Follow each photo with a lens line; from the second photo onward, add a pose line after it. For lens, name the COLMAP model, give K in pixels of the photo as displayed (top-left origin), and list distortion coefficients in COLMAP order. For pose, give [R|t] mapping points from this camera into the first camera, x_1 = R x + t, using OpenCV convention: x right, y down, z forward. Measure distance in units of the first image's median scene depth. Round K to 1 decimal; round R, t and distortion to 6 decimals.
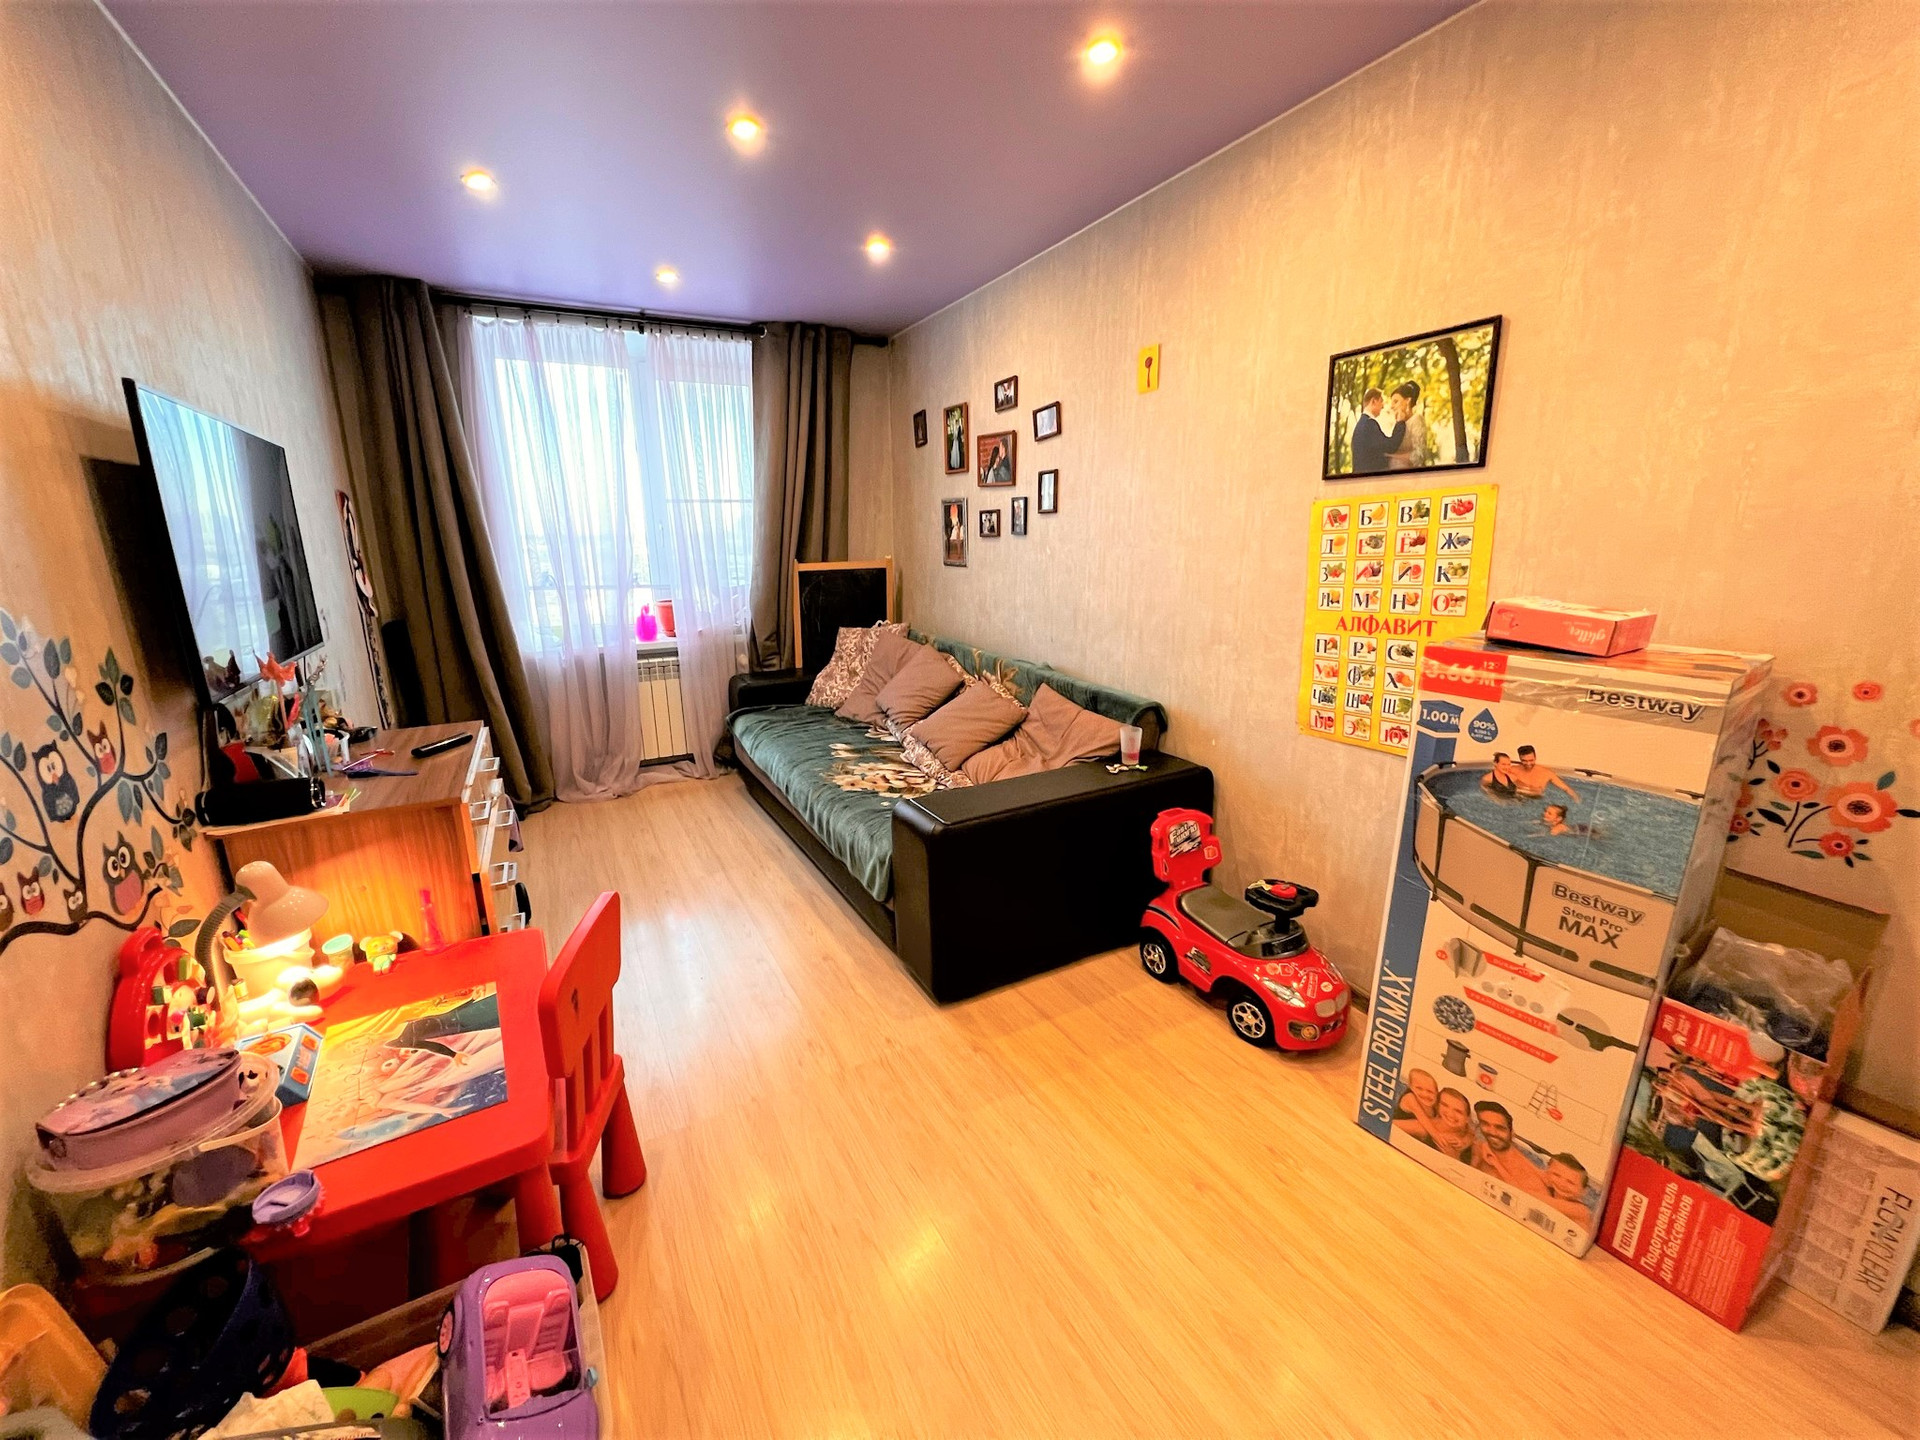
lens RADIAL K [[769.4, 0, 962.7], [0, 769.4, 726.8], [0, 0, 1]] dist [-0.001199, 0.000506]
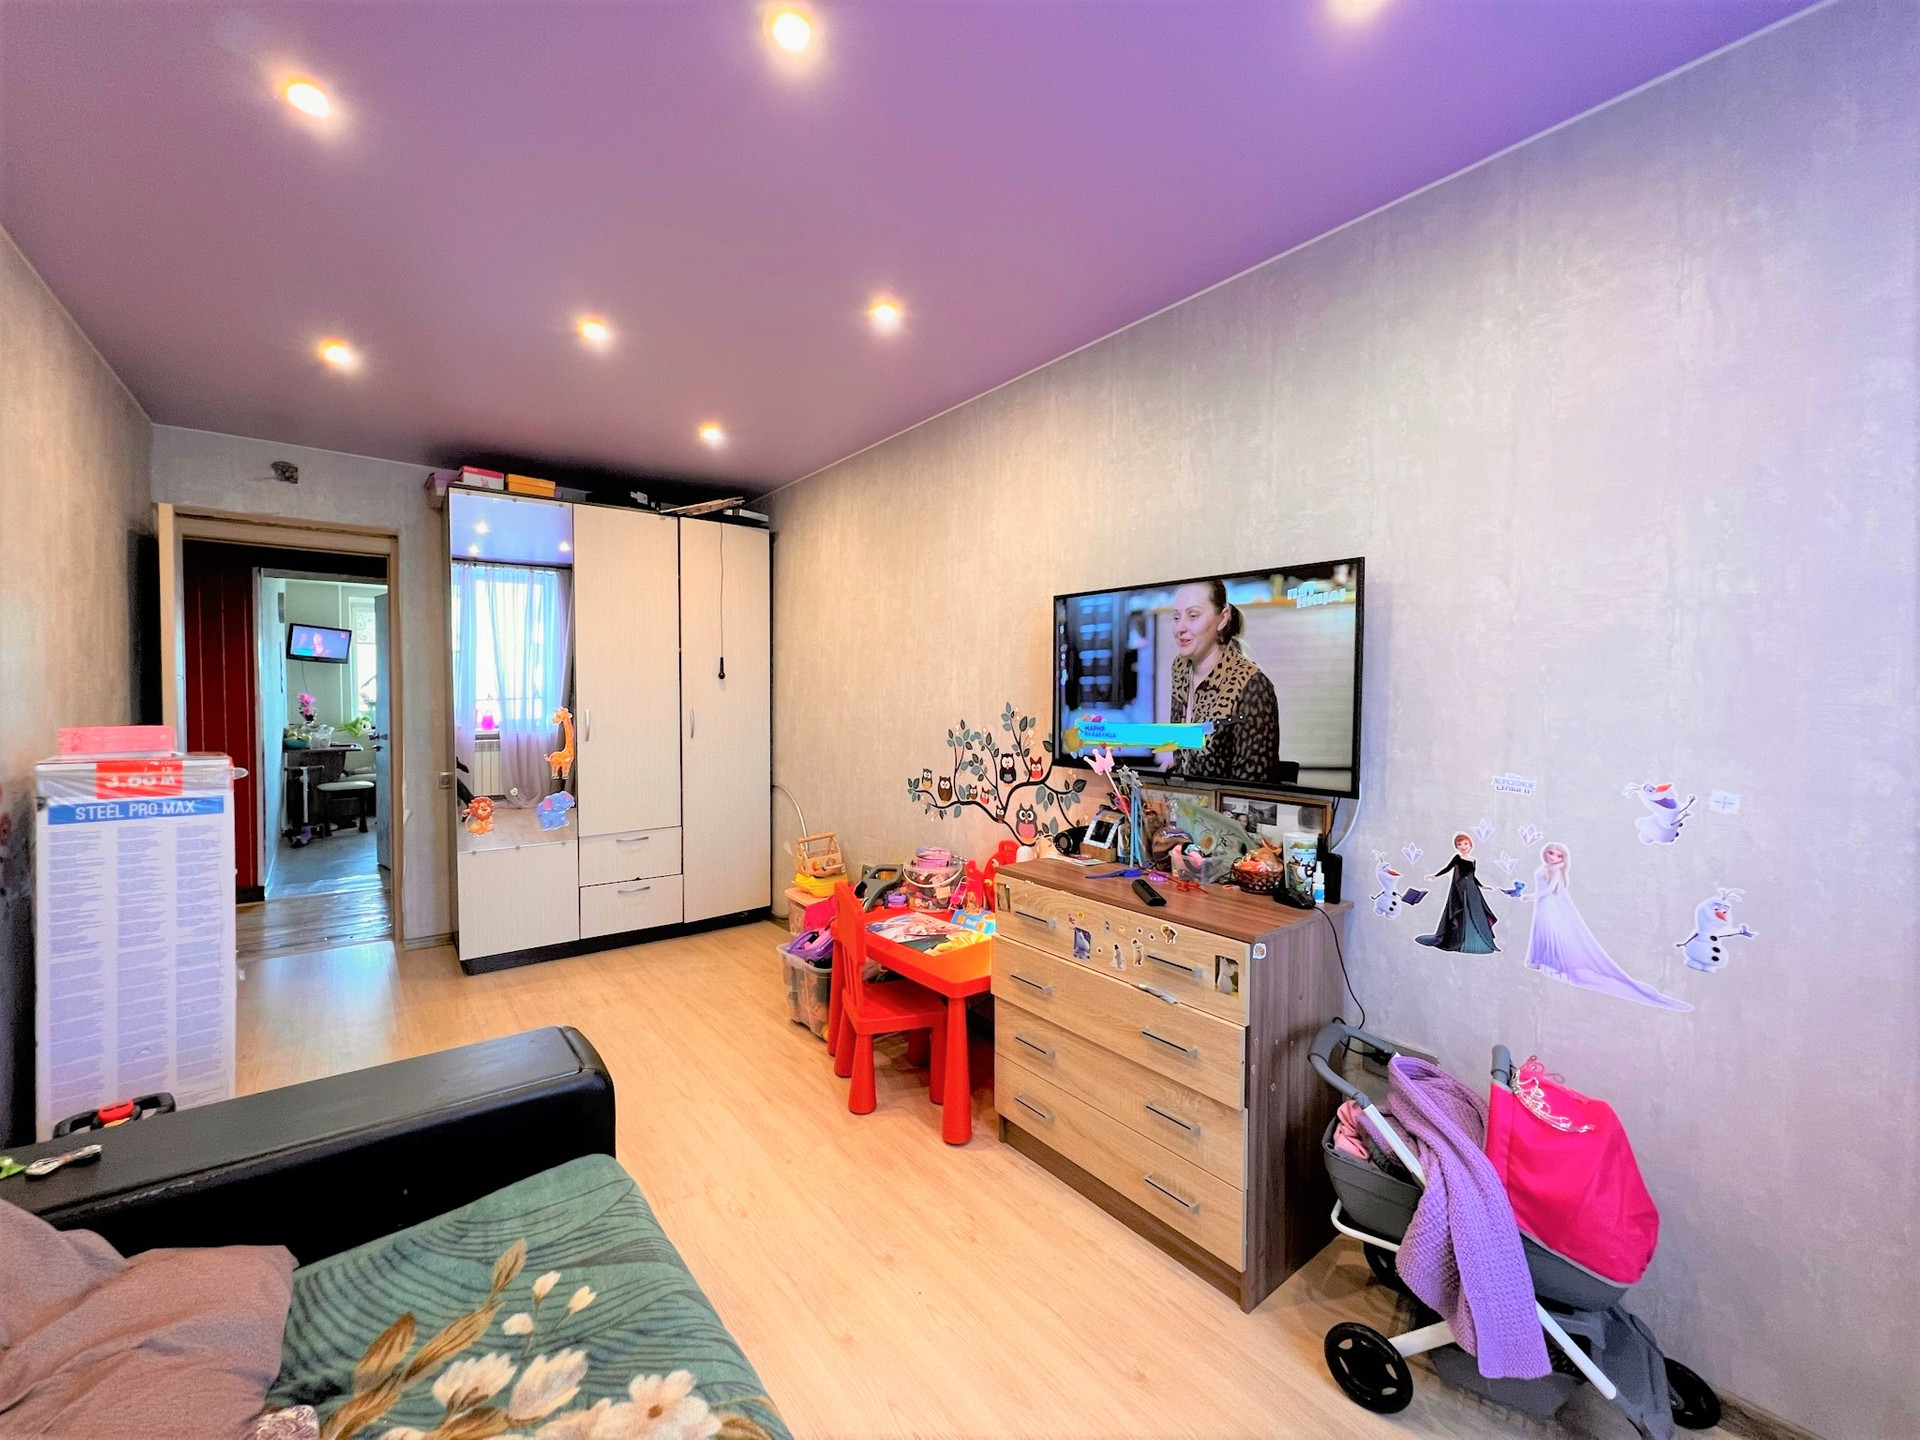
lens RADIAL K [[769.4, 0, 957.4], [0, 769.4, 718.4], [0, 0, 1]] dist [-0.001199, 0.000506]
pose [[-0.986536, 0.005836, -0.163438, -0.557096], [-0.038171, 0.963544, 0.264812, -0.723518], [0.159026, 0.267485, -0.950349, 3.191466]]
